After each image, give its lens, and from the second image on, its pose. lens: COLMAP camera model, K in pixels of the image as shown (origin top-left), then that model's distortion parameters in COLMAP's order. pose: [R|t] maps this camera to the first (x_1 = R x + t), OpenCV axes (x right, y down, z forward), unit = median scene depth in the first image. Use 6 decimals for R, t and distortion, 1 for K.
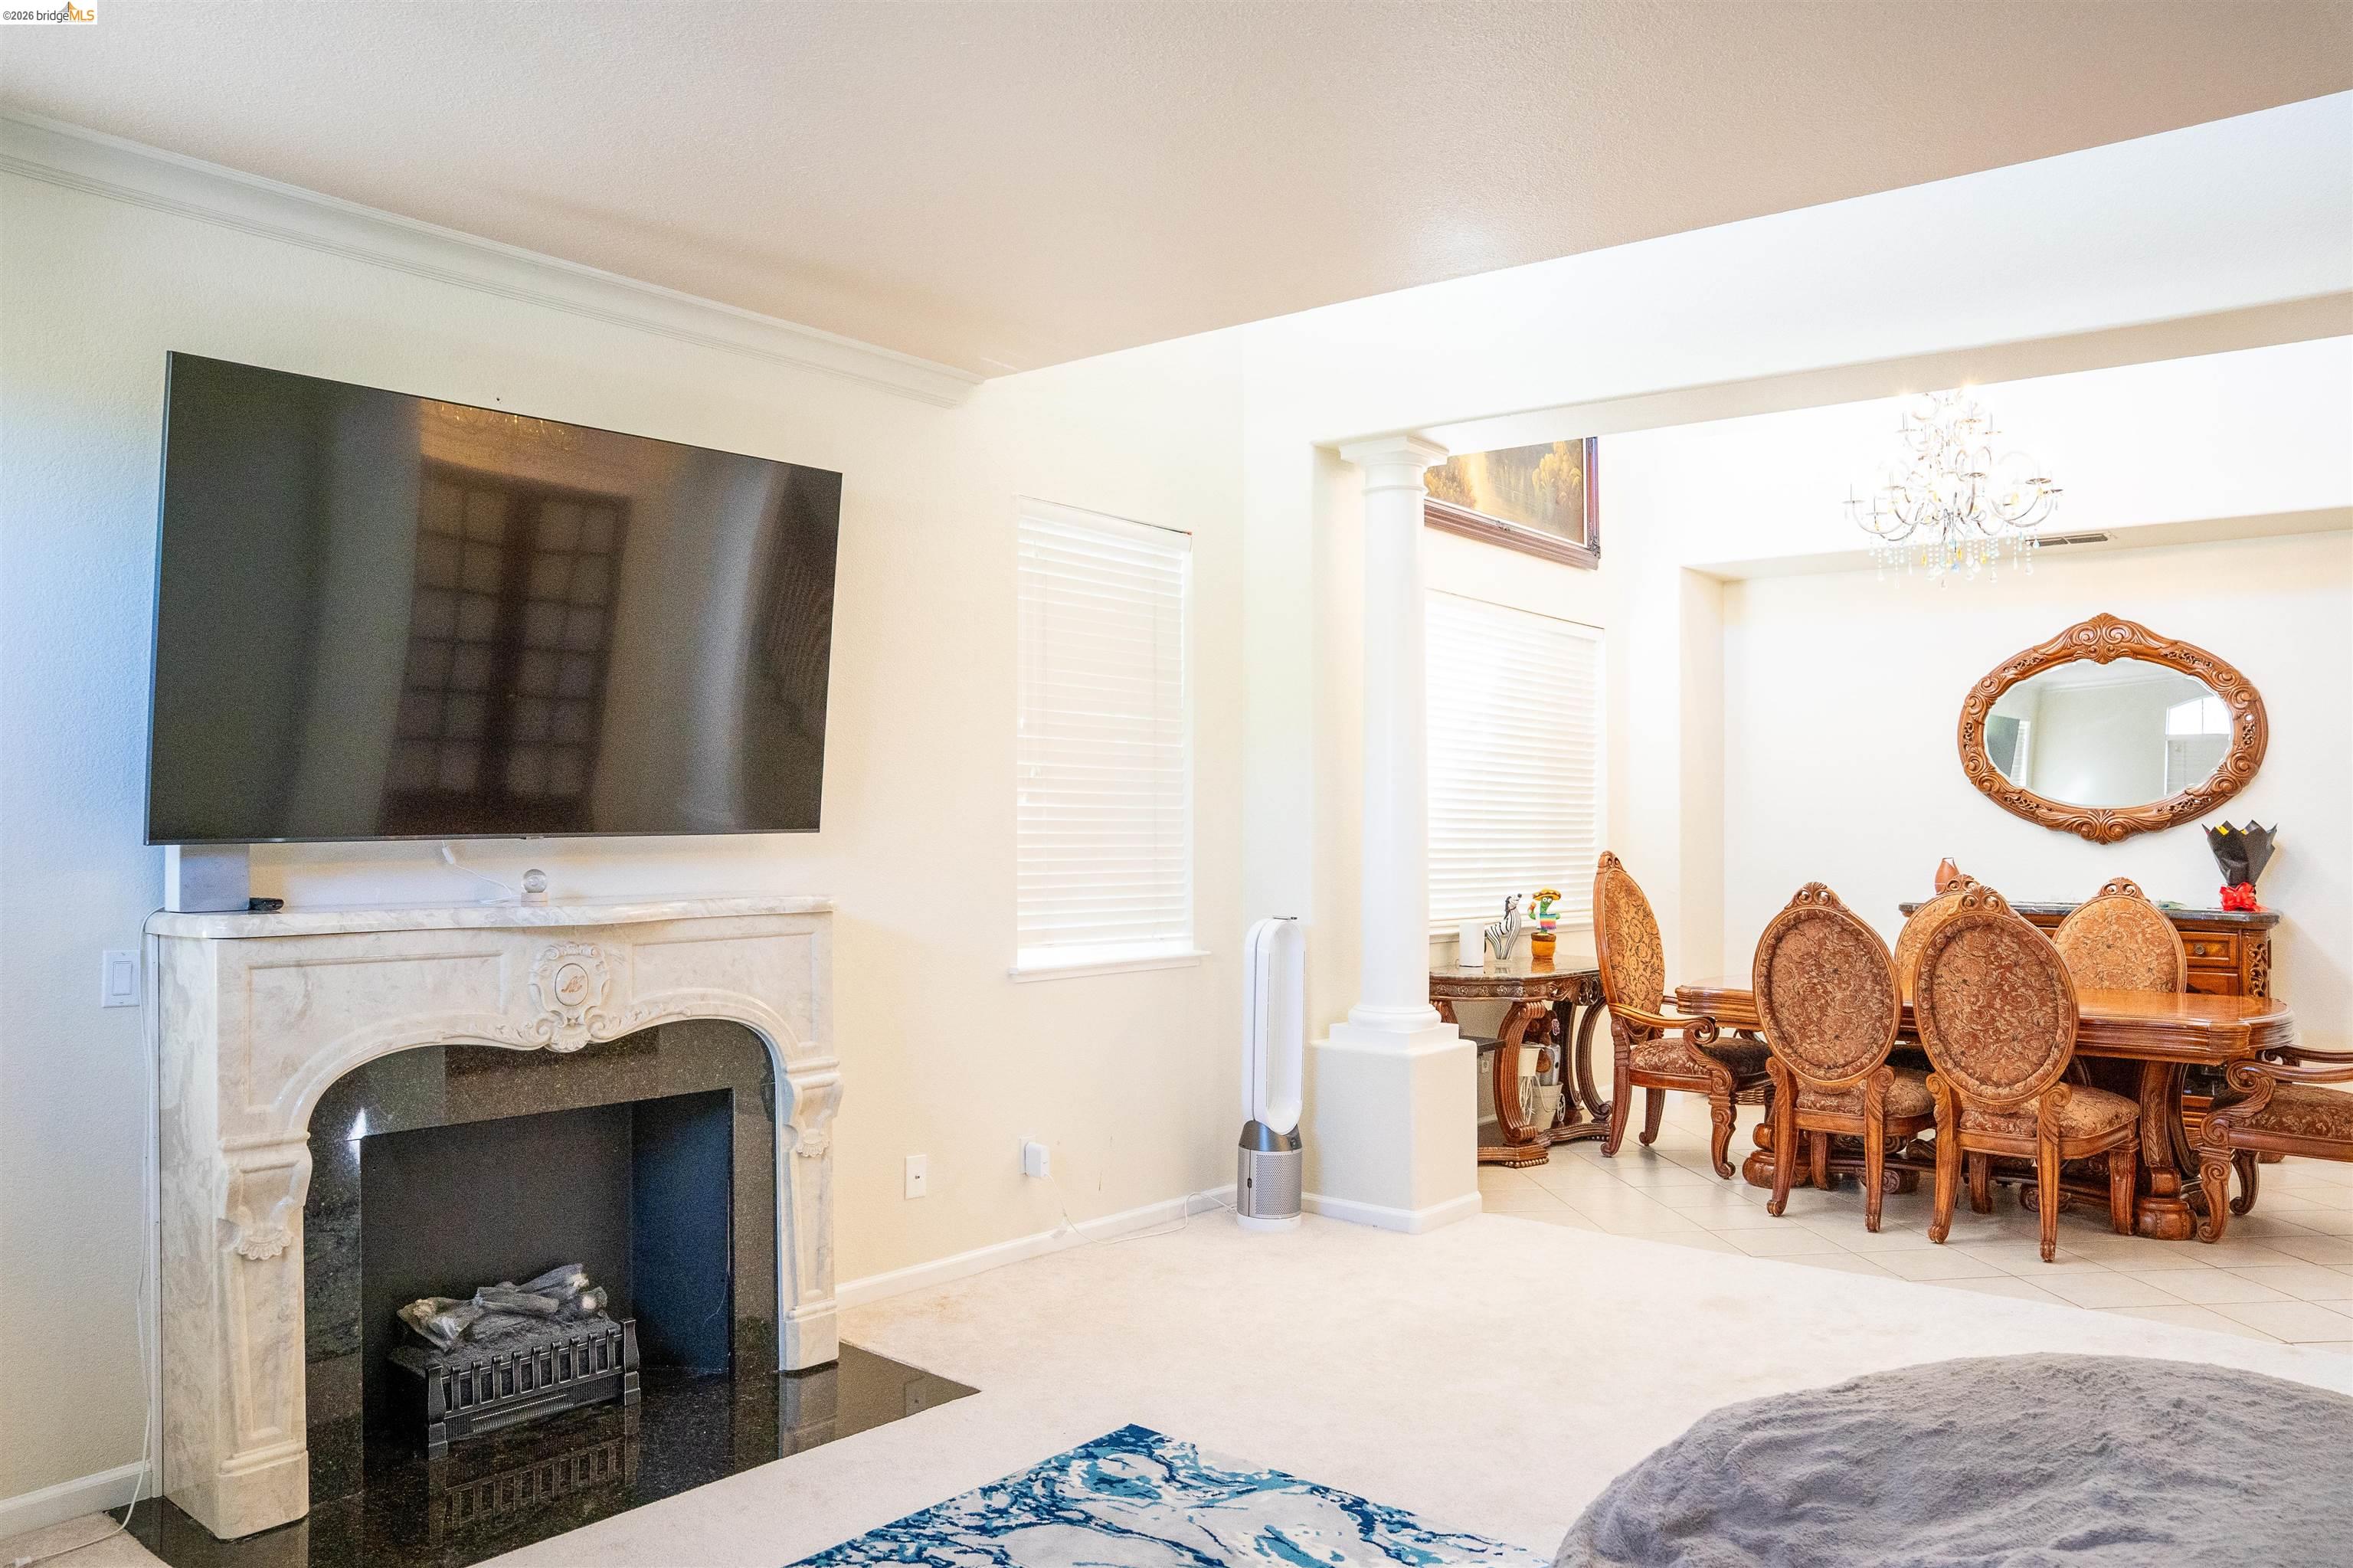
lens RADIAL K [[1671.5, 0, 1163.6], [0, 1671.5, 781.5], [0, 0, 1]] dist [-0.137441, 0.109040]
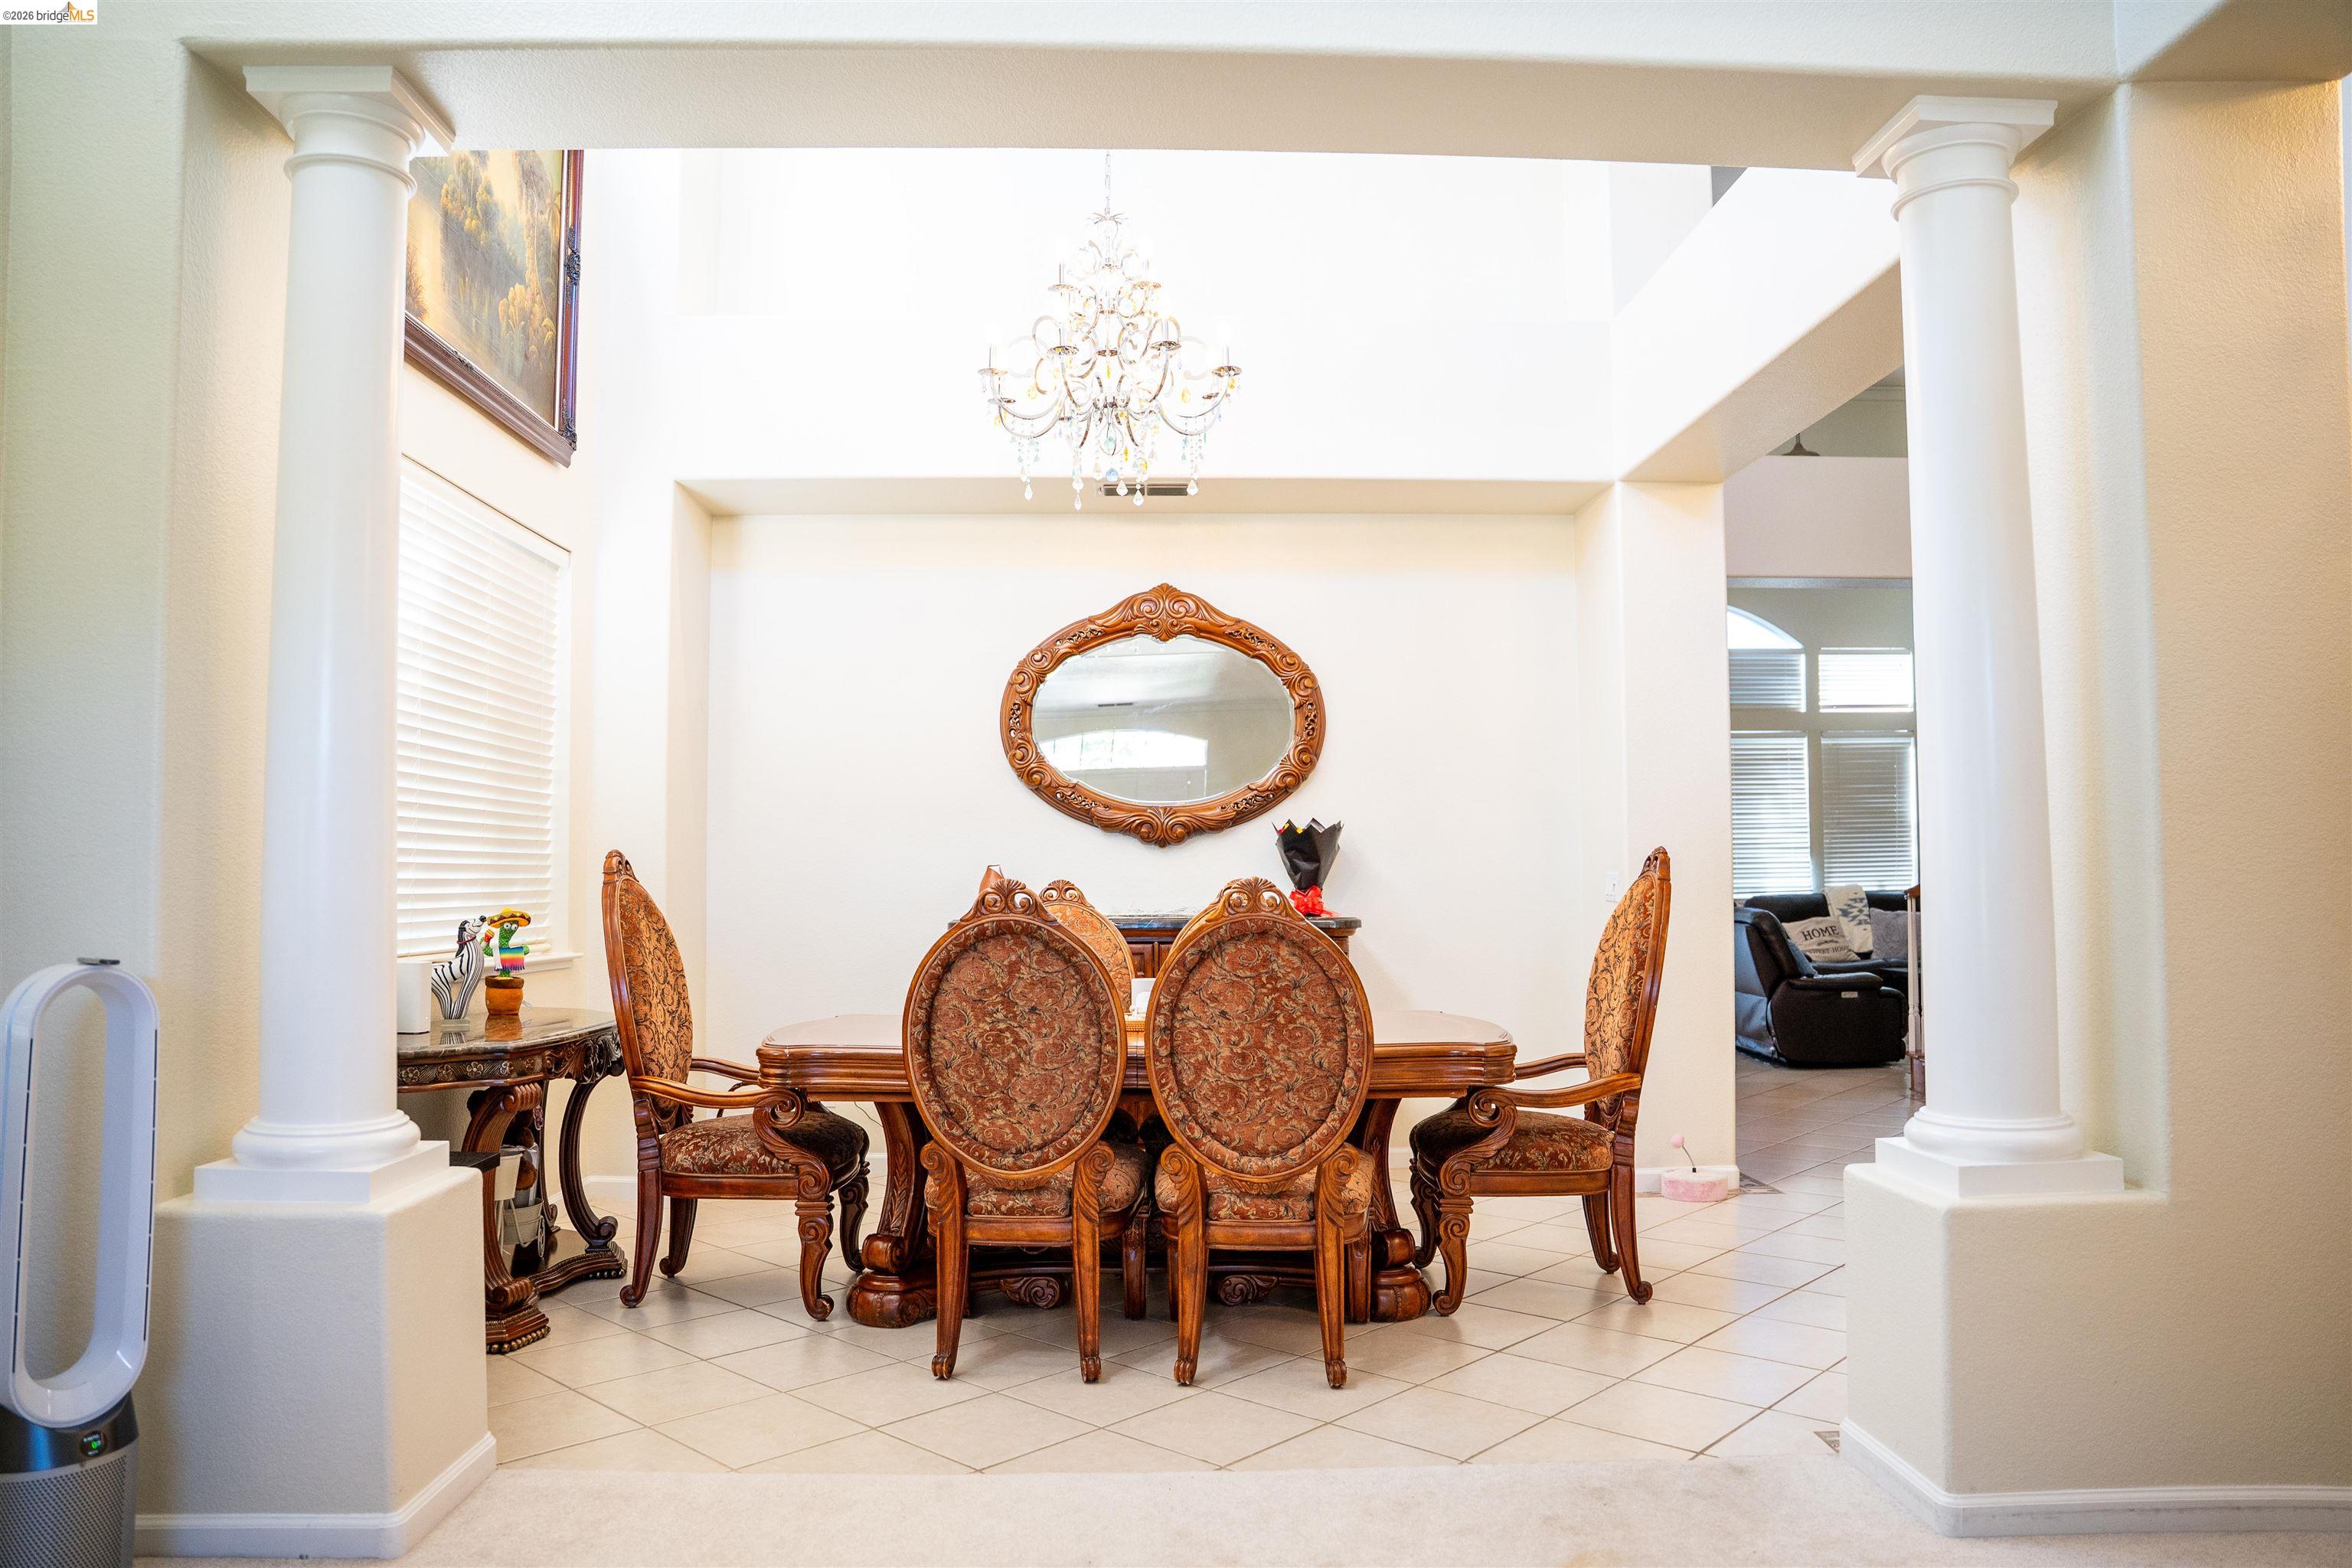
lens RADIAL K [[1633.8, 0, 1174.1], [0, 1633.8, 790.2], [0, 0, 1]] dist [-0.138781, 0.105376]
pose [[0.747730, 0.022985, 0.663604, 0.002003], [-0.007897, 0.999638, -0.025726, 0.035772], [-0.663955, 0.013995, 0.747641, 0.391276]]
